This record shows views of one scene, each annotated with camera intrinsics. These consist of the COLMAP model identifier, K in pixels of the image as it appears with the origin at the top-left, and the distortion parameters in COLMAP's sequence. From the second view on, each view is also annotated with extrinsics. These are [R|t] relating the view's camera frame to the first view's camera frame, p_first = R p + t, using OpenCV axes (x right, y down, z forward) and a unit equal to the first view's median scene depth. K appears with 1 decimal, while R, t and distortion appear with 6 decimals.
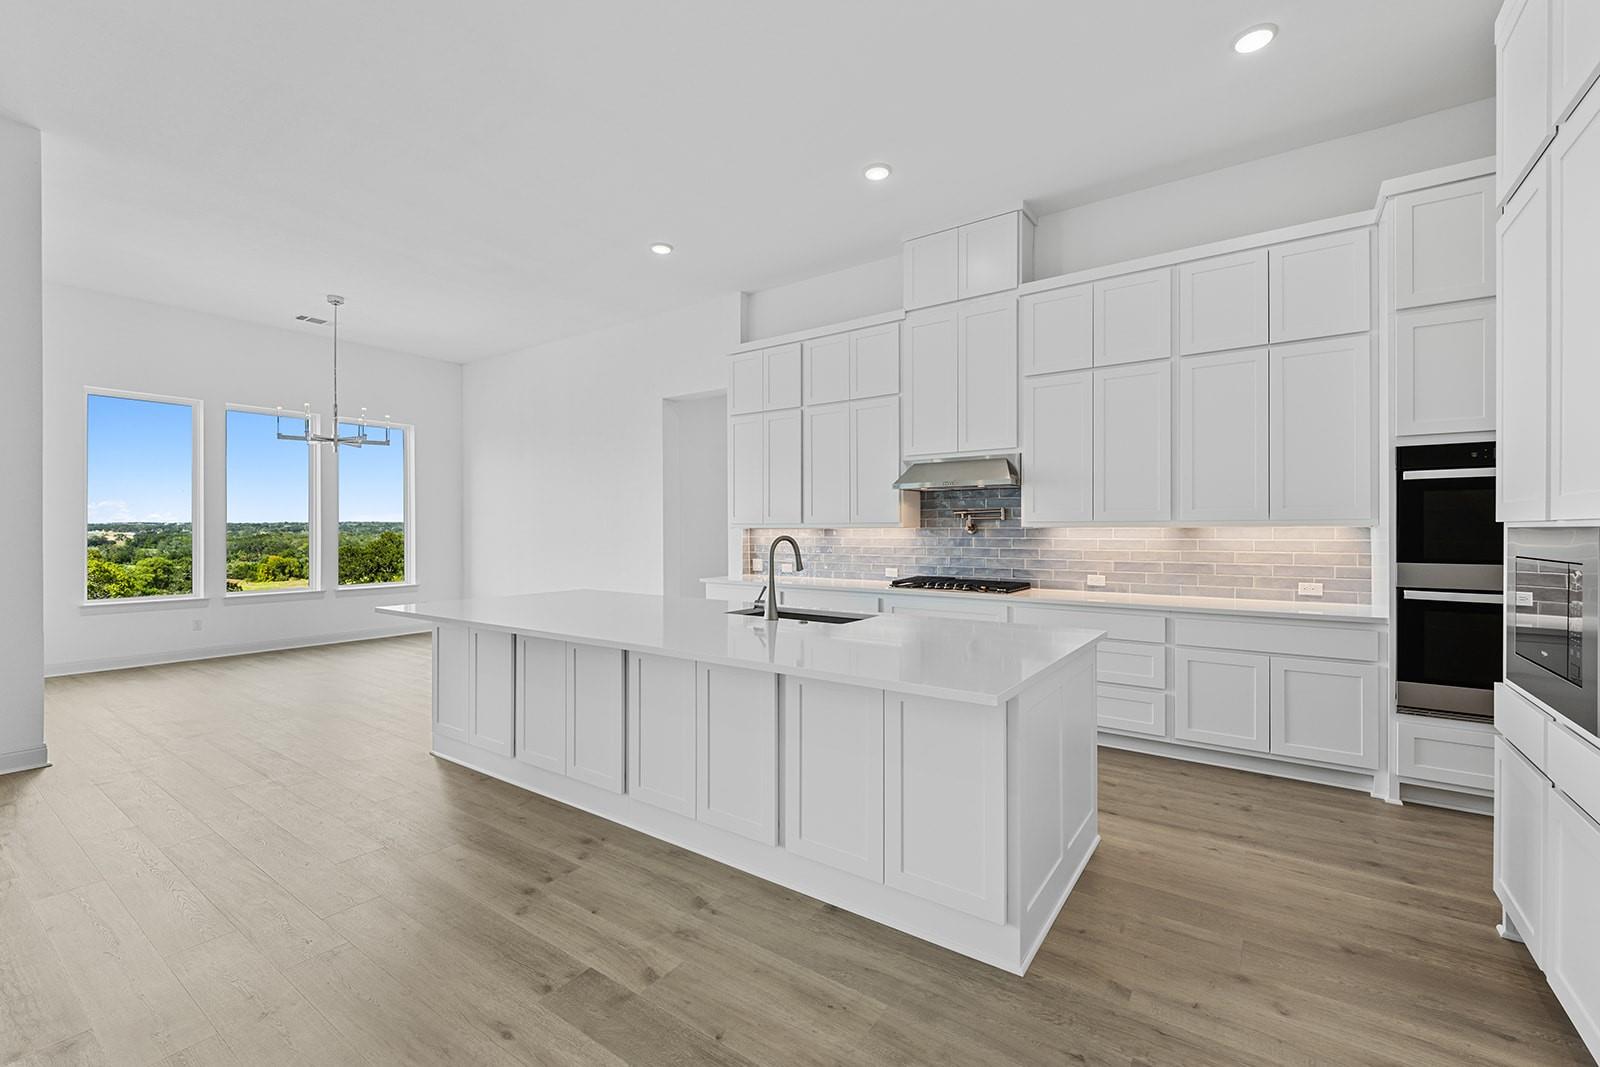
lens RADIAL K [[680.4, 0, 800.0], [0, 680.4, 533.5], [0, 0, 1]] dist [0.002547, -0.000218]
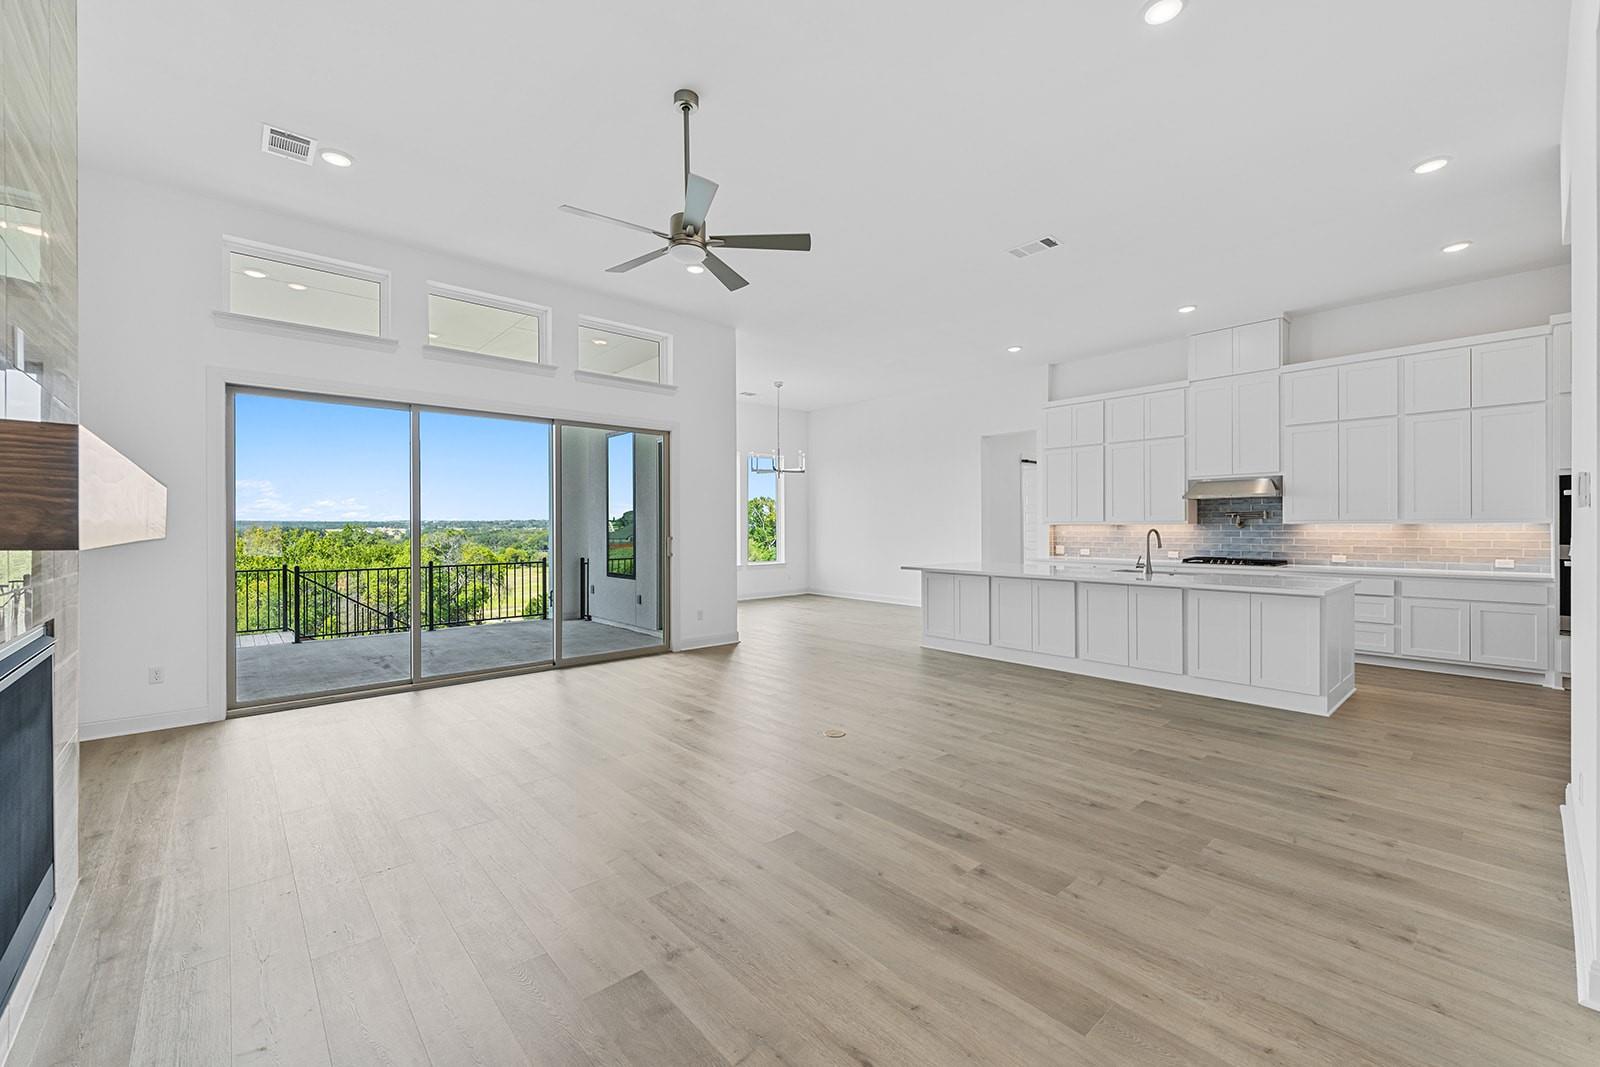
lens RADIAL K [[658.2, 0, 801.4], [0, 658.2, 529.2], [0, 0, 1]] dist [0.000964, 0.000367]
pose [[0.974517, -0.001729, -0.224305, -0.422101], [0.001880, 0.999998, 0.000459, 0.000094], [0.224304, -0.000869, 0.974519, -0.731751]]
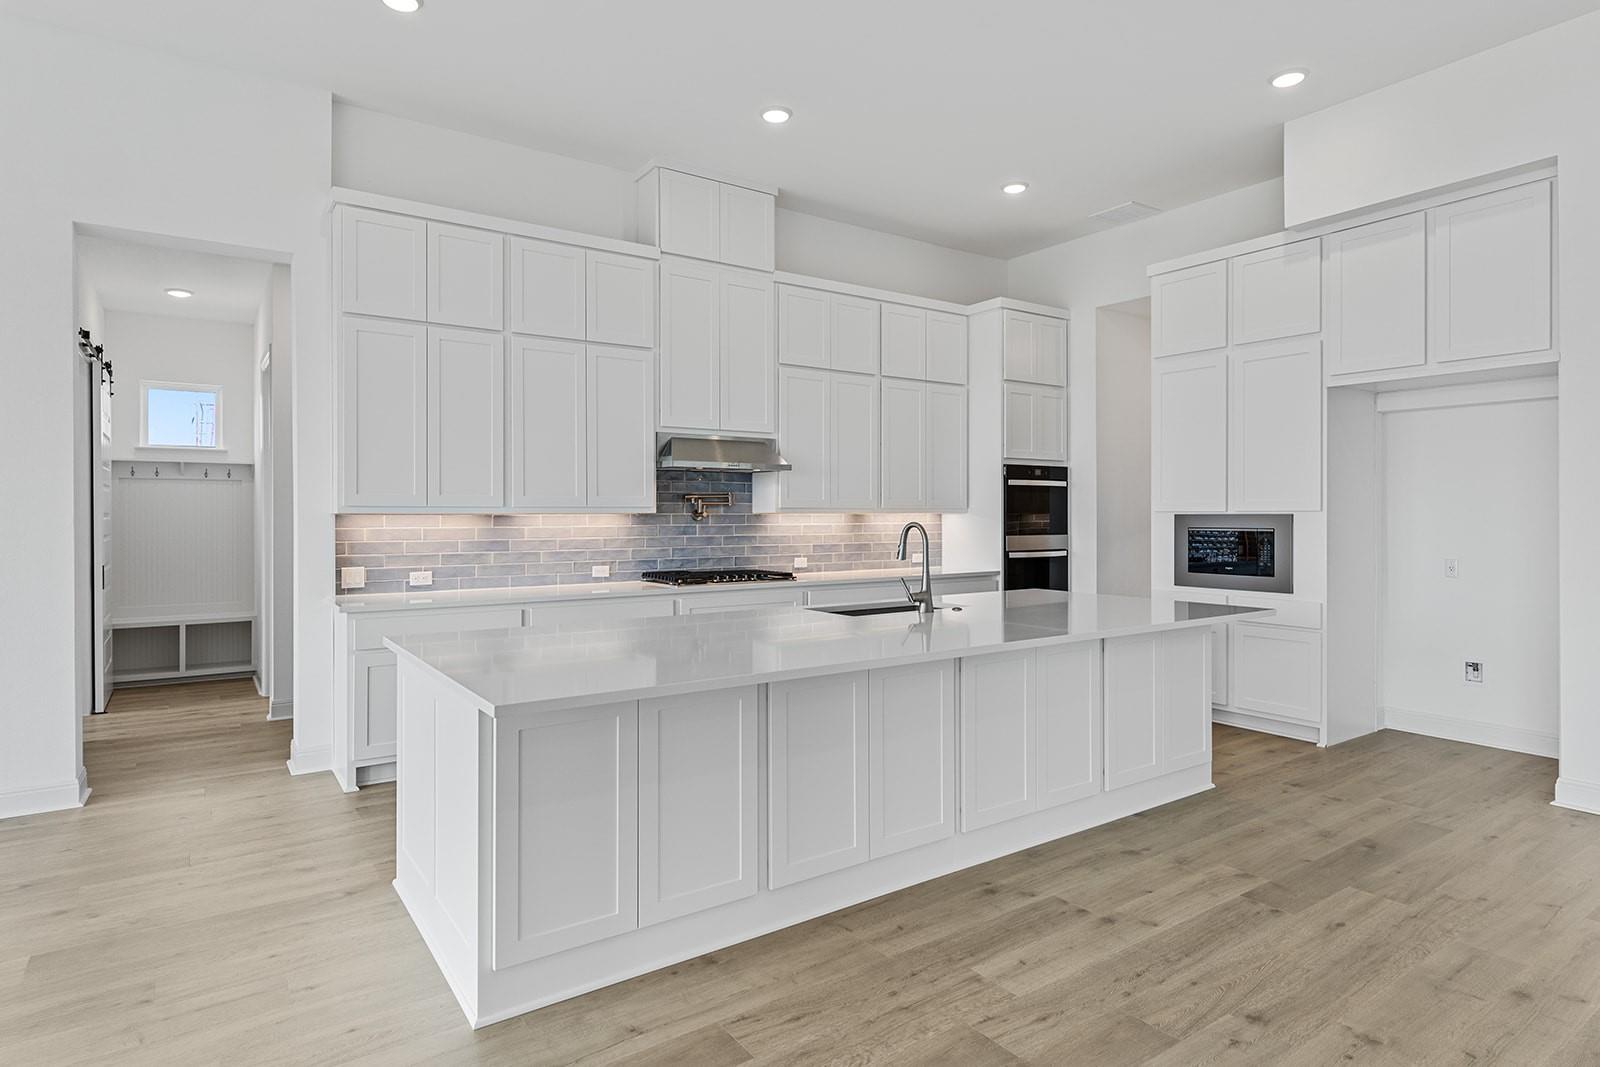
lens RADIAL K [[870.4, 0, 809.6], [0, 870.4, 514.1], [0, 0, 1]] dist [0.006968, 0.001622]
pose [[0.335201, -0.000893, 0.942146, -0.908745], [0.005759, 0.999983, -0.001102, -0.006992], [-0.942129, 0.005796, 0.335201, 0.552484]]
